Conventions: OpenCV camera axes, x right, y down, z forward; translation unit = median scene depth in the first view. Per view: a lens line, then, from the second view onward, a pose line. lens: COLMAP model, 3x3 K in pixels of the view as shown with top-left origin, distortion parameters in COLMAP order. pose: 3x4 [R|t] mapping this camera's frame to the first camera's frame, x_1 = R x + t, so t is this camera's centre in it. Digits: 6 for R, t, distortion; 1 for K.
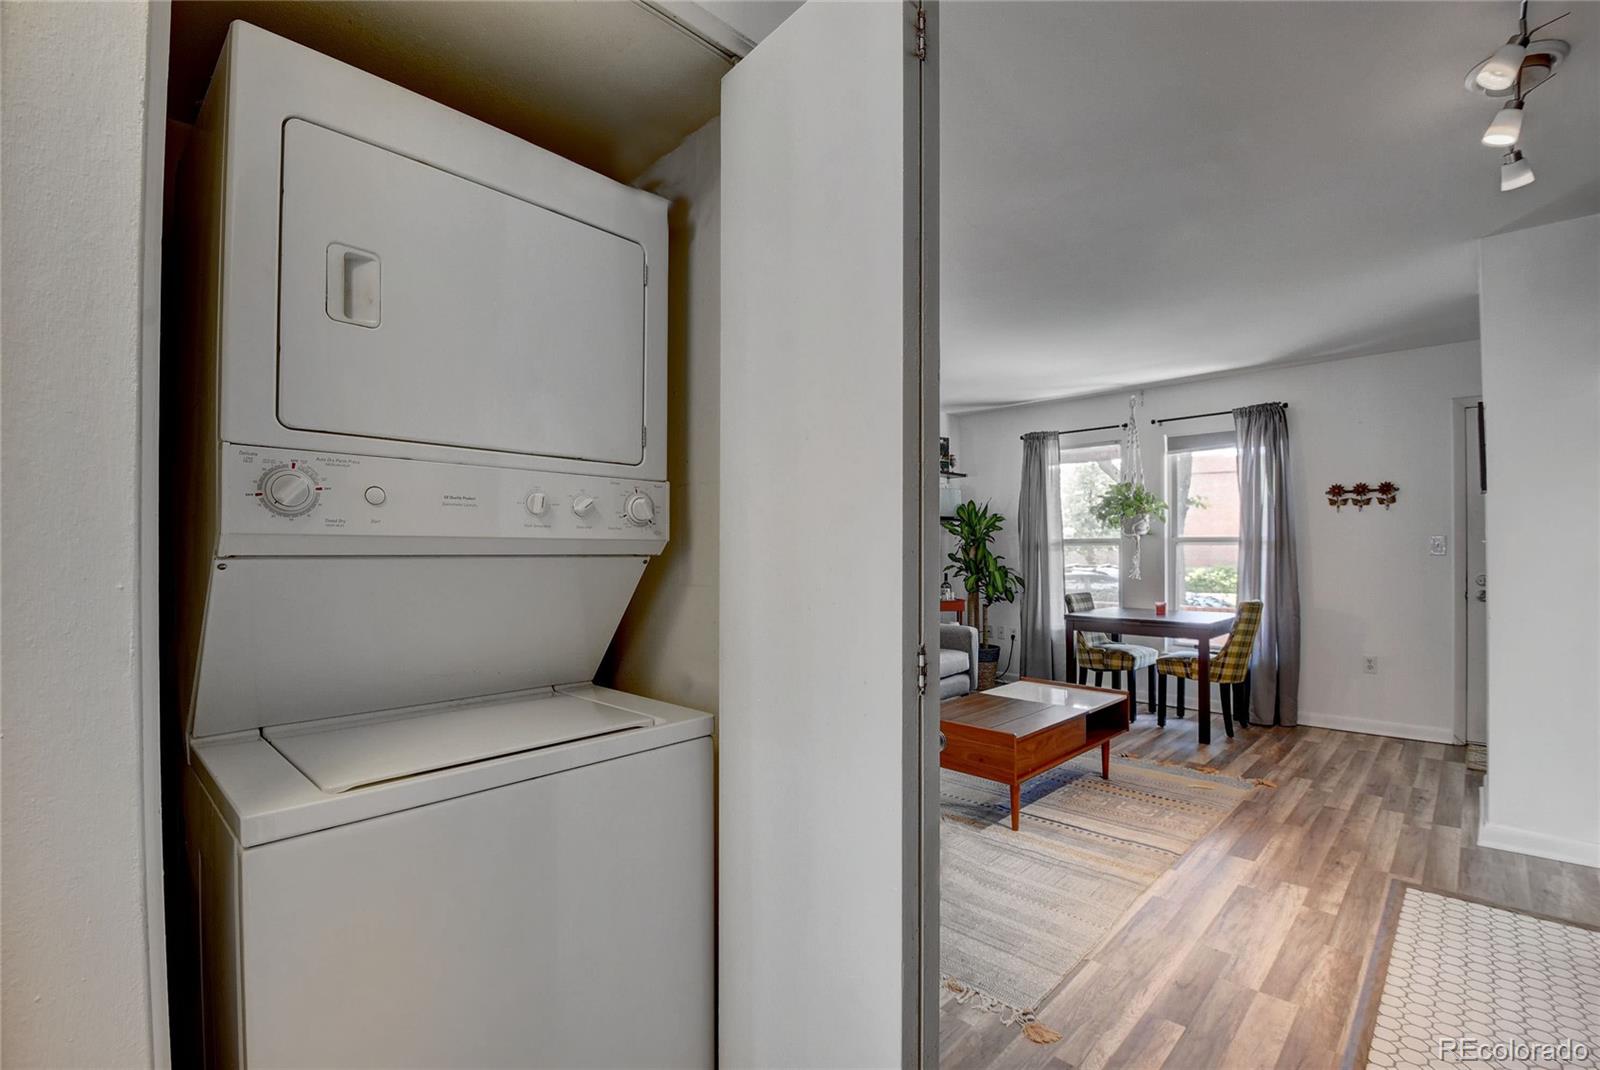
lens RADIAL K [[720.1, 0, 814.2], [0, 720.1, 551.6], [0, 0, 1]] dist [-0.004112, -0.011750]
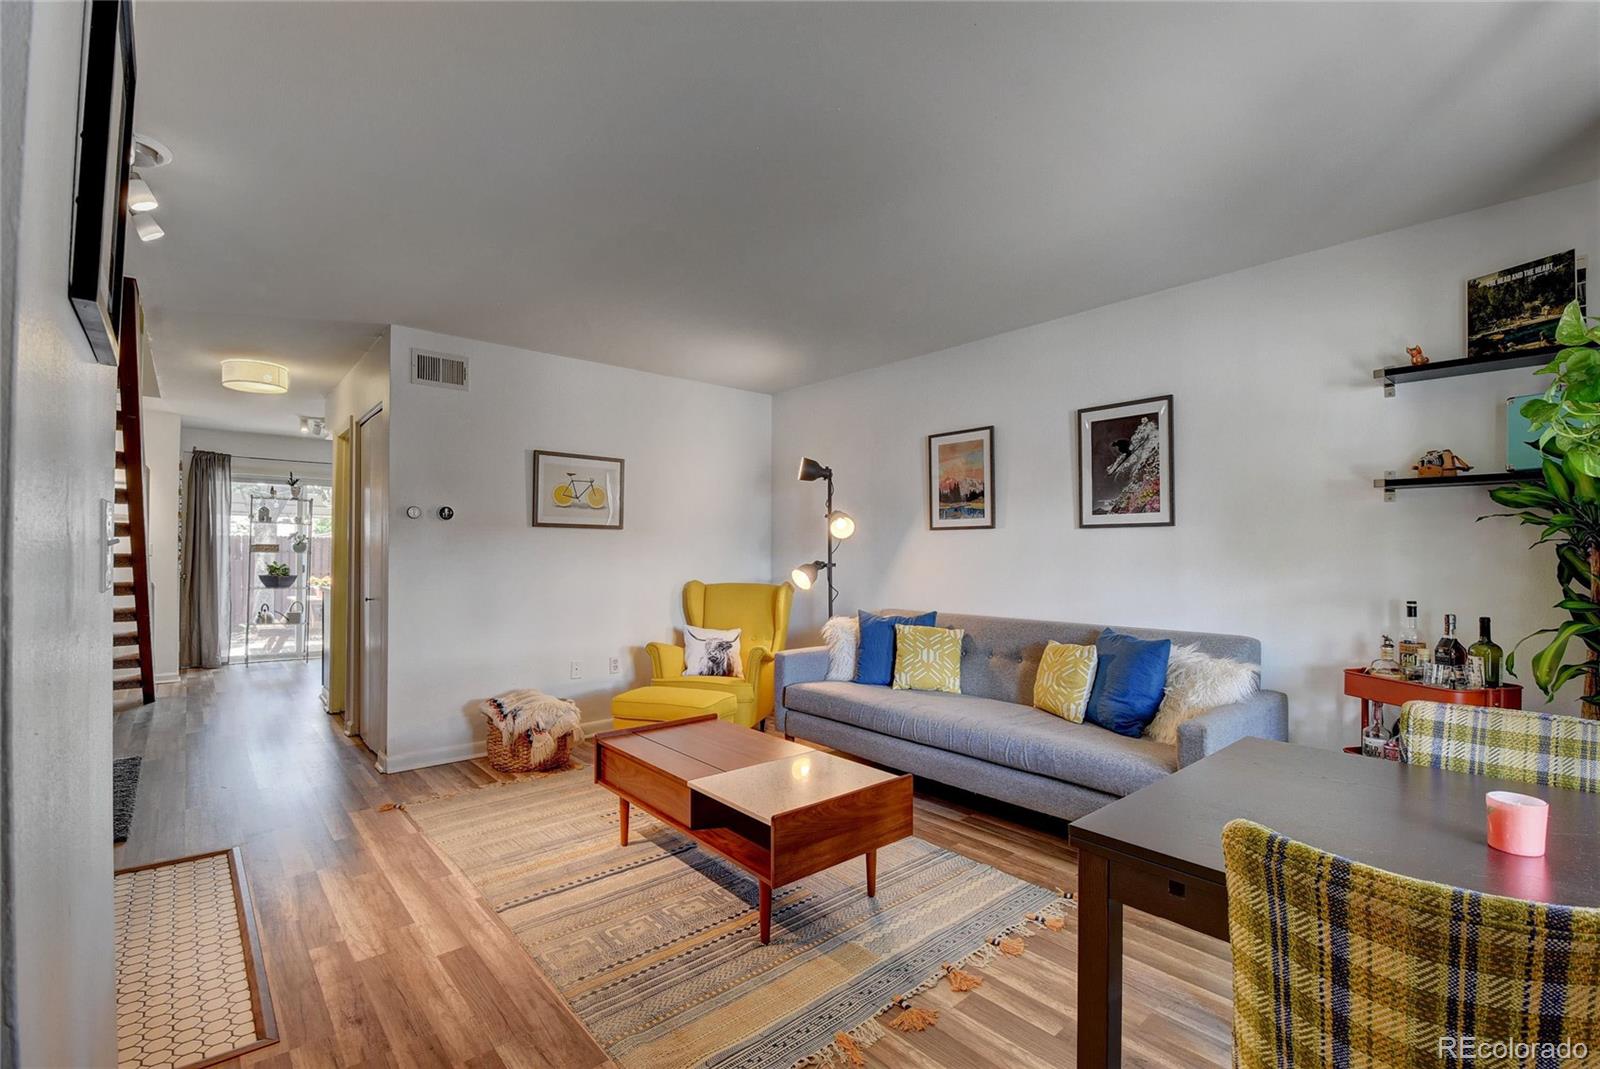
lens RADIAL K [[720.1, 0, 800.4], [0, 720.1, 555.1], [0, 0, 1]] dist [-0.004112, -0.011750]
pose [[-0.113108, 0.003491, -0.993577, 1.055164], [0.002513, 0.999992, 0.003228, -0.009579], [0.993580, -0.002132, -0.113115, 1.160580]]
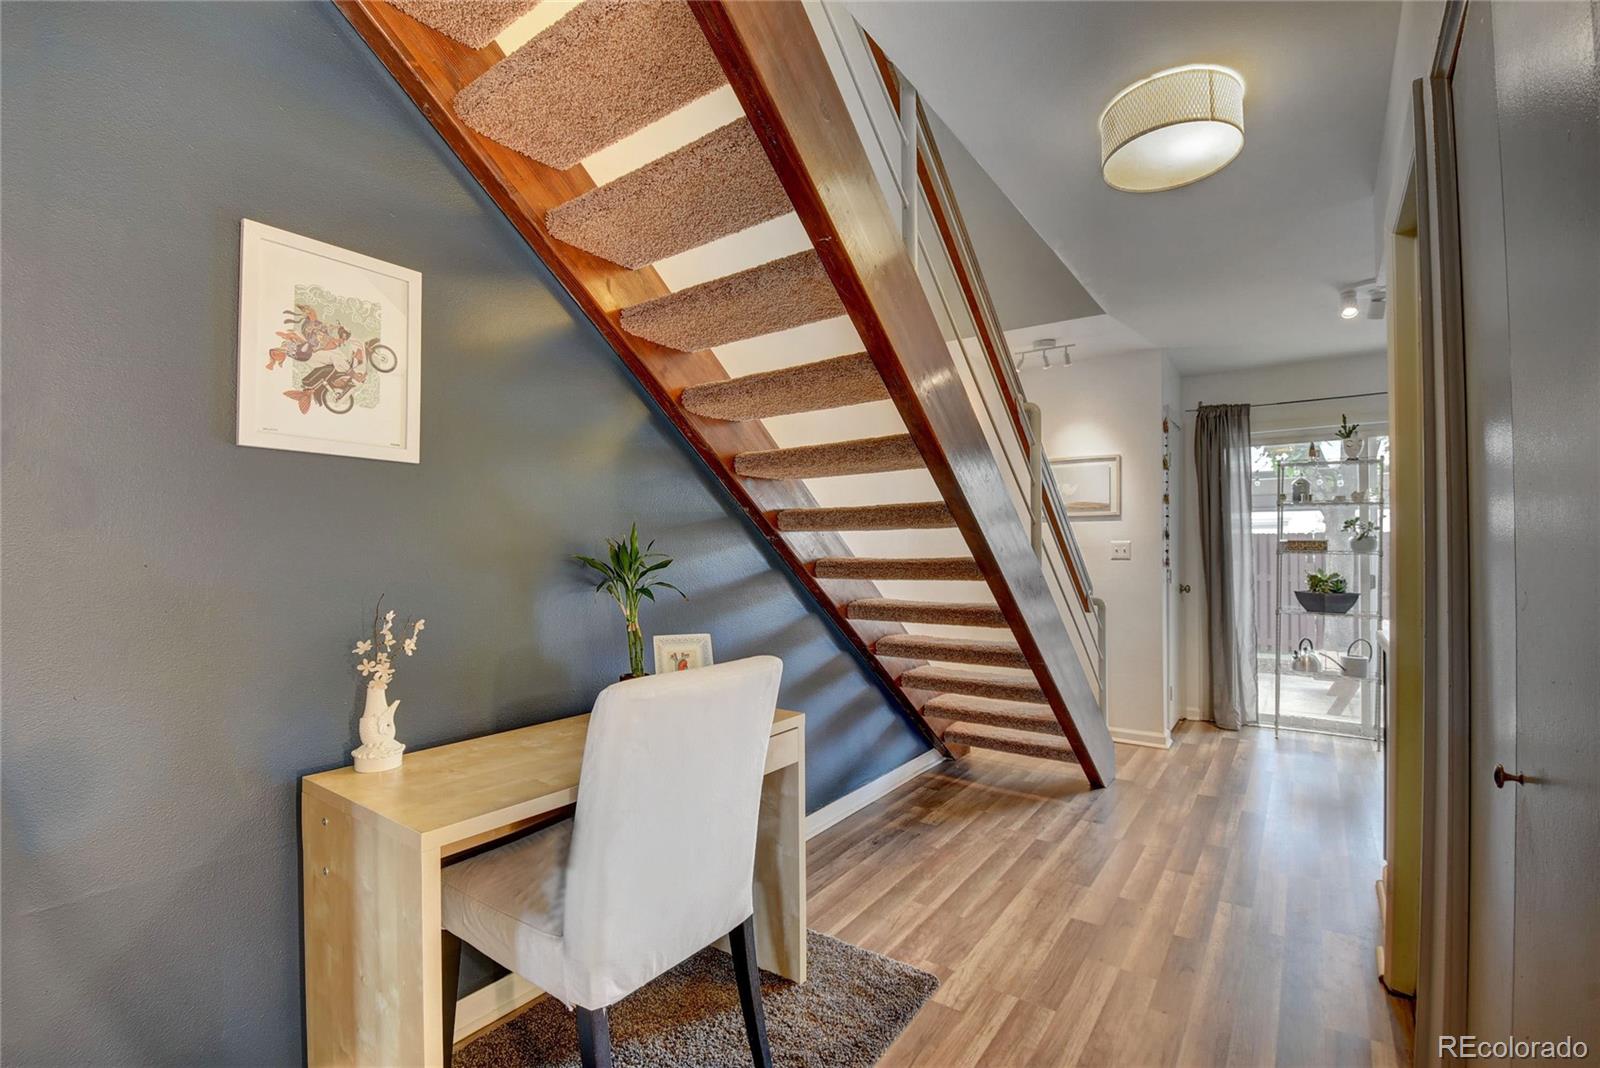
lens RADIAL K [[697.8, 0, 799.3], [0, 697.8, 533.0], [0, 0, 1]] dist [-0.012279, -0.006809]
pose [[-0.992807, -0.005245, -0.119611, 0.185004], [-0.001120, 0.999403, -0.034522, -0.007694], [0.119721, -0.034140, -0.992220, 0.479640]]
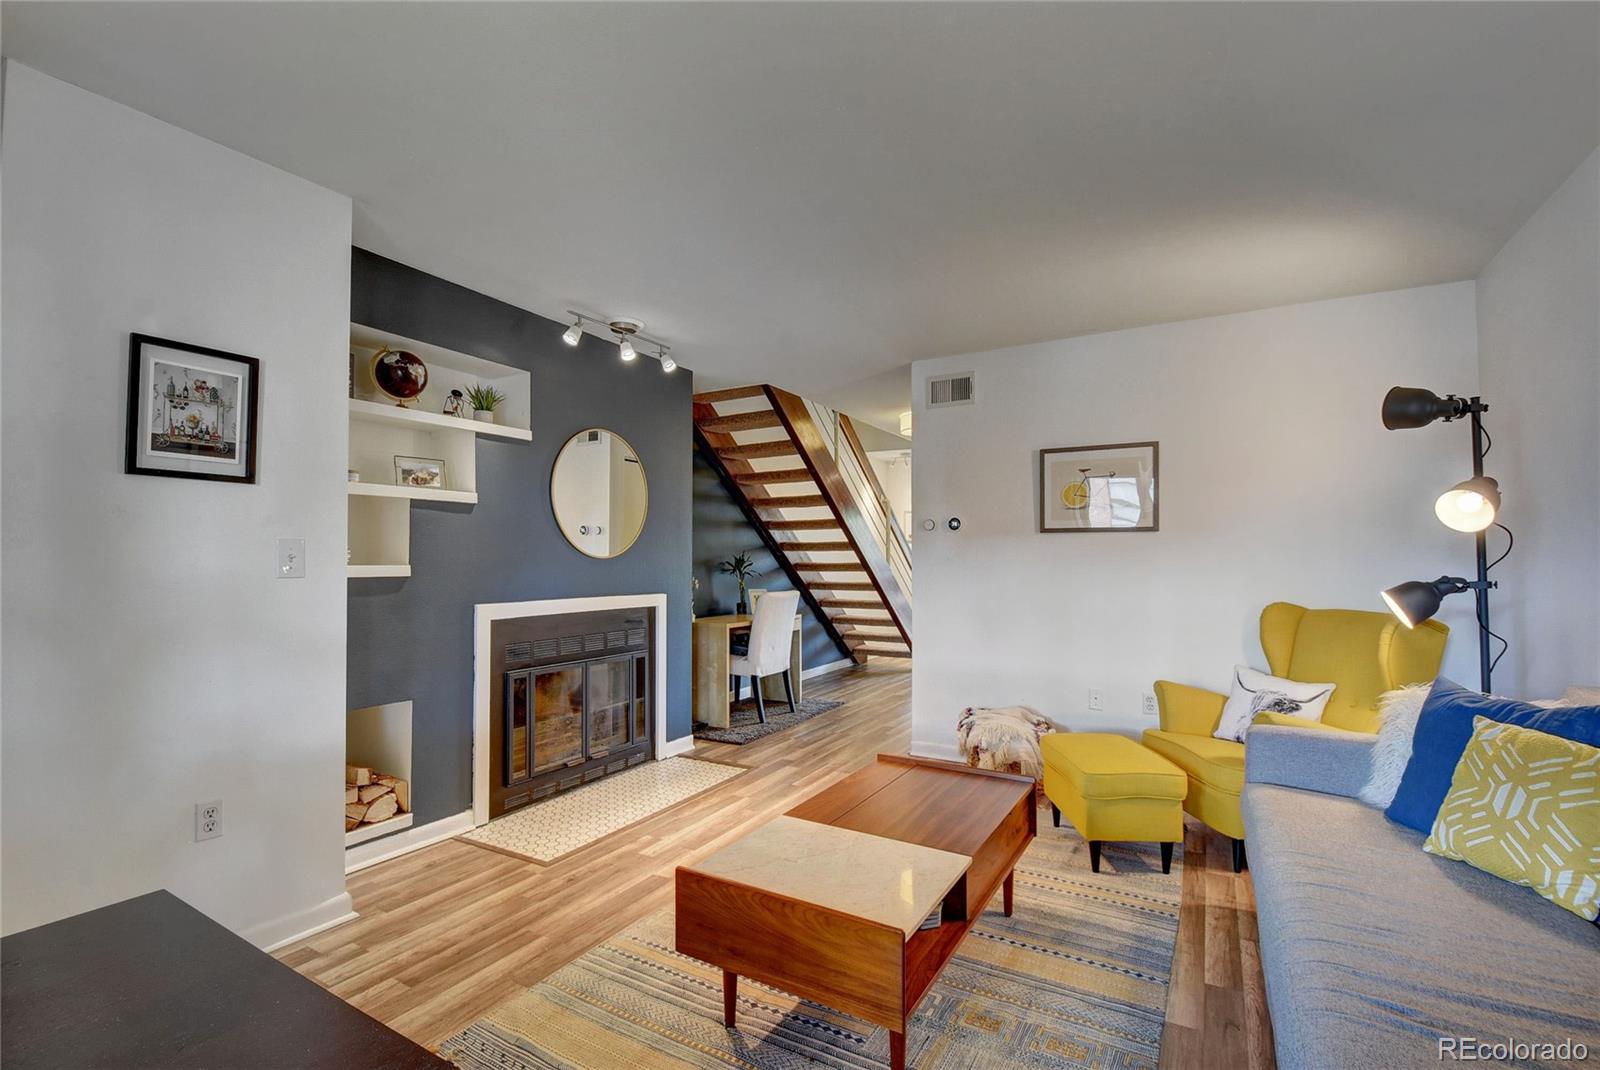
lens RADIAL K [[720.1, 0, 789.9], [0, 720.1, 540.6], [0, 0, 1]] dist [-0.004112, -0.011750]
pose [[-0.977848, -0.008086, -0.209161, 0.500850], [-0.002197, 0.999595, -0.028371, -0.009973], [0.209306, -0.027283, -0.977470, 1.597496]]
